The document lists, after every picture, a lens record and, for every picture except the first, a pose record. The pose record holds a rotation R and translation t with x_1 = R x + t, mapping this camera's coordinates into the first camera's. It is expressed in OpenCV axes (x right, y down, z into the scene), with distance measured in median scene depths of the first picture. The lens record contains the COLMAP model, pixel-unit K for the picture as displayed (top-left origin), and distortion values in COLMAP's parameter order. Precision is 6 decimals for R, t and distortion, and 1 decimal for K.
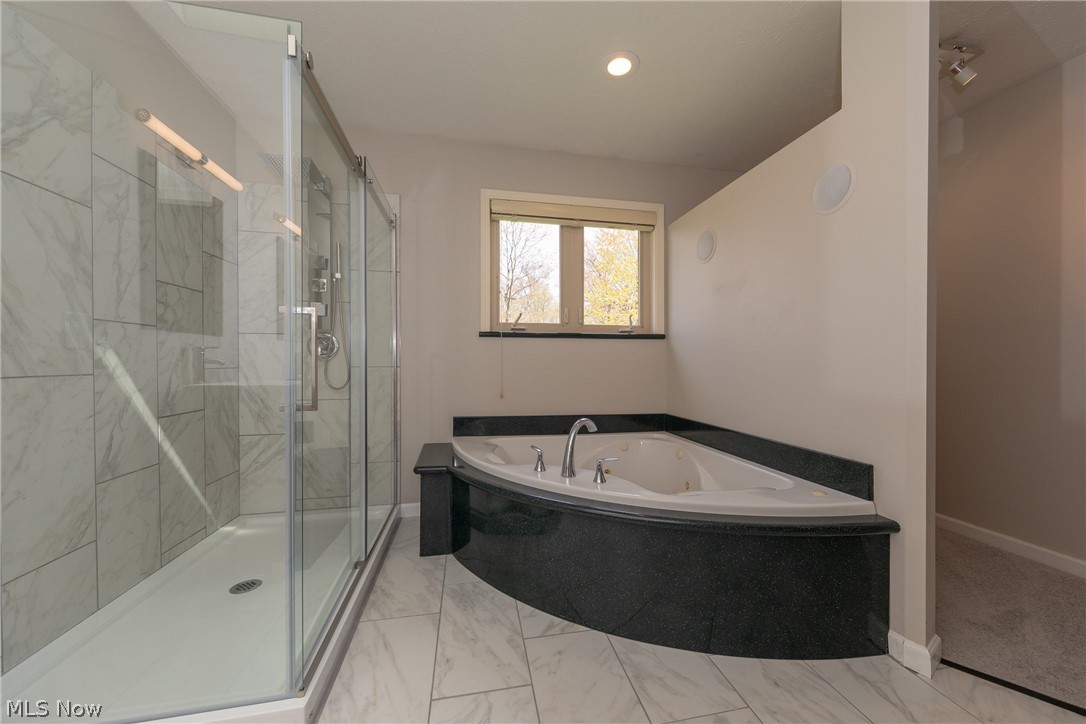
lens RADIAL K [[390.3, 0, 542.2], [0, 390.3, 355.4], [0, 0, 1]] dist [0.000686, 0.000088]
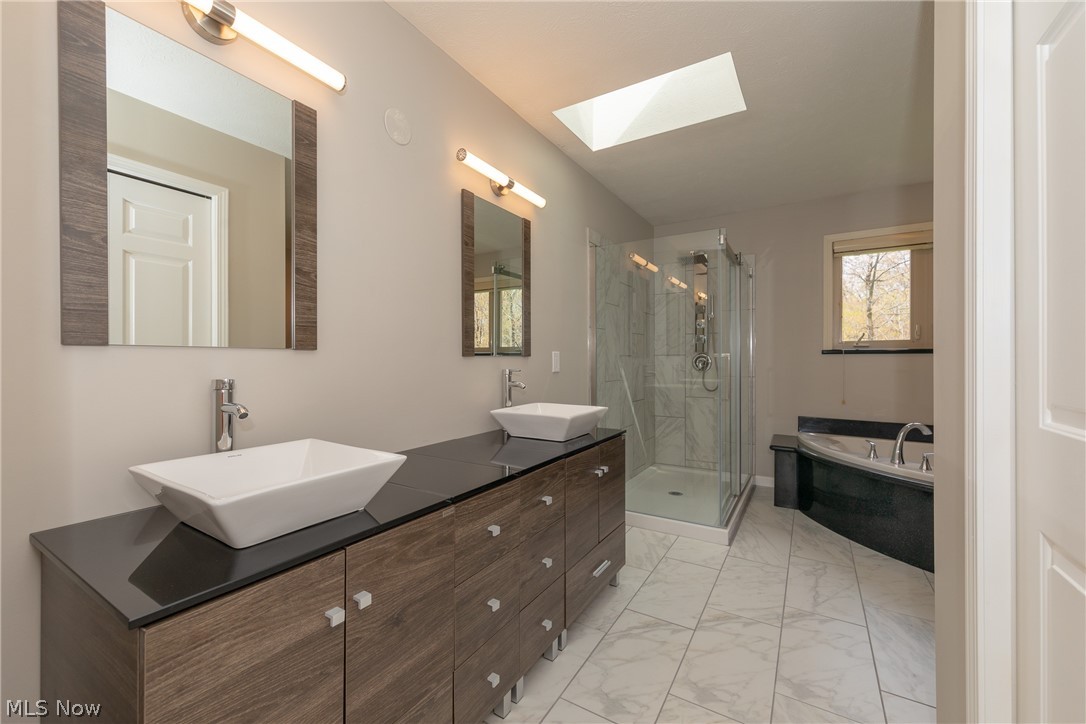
lens RADIAL K [[431.4, 0, 545.4], [0, 431.4, 364.5], [0, 0, 1]] dist [0.002544, 0.000267]
pose [[0.738985, 0.004278, -0.673708, 0.129009], [0.011175, 0.999764, 0.018606, -0.055791], [0.673629, -0.021278, 0.738763, -0.687799]]
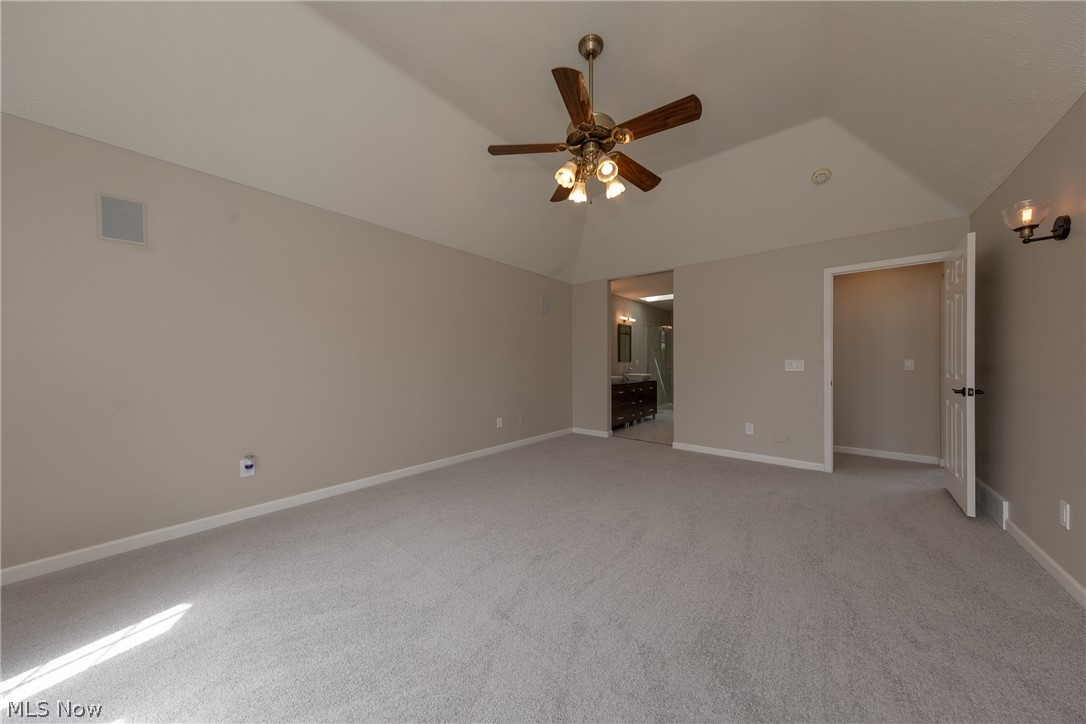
lens RADIAL K [[348.4, 0, 561.8], [0, 348.4, 363.3], [0, 0, 1]] dist [-0.000392, -0.000070]
pose [[0.660398, -0.003051, -0.750910, 1.301122], [0.011612, 0.999914, 0.006150, -0.067785], [0.750826, -0.012781, 0.660376, -2.423151]]
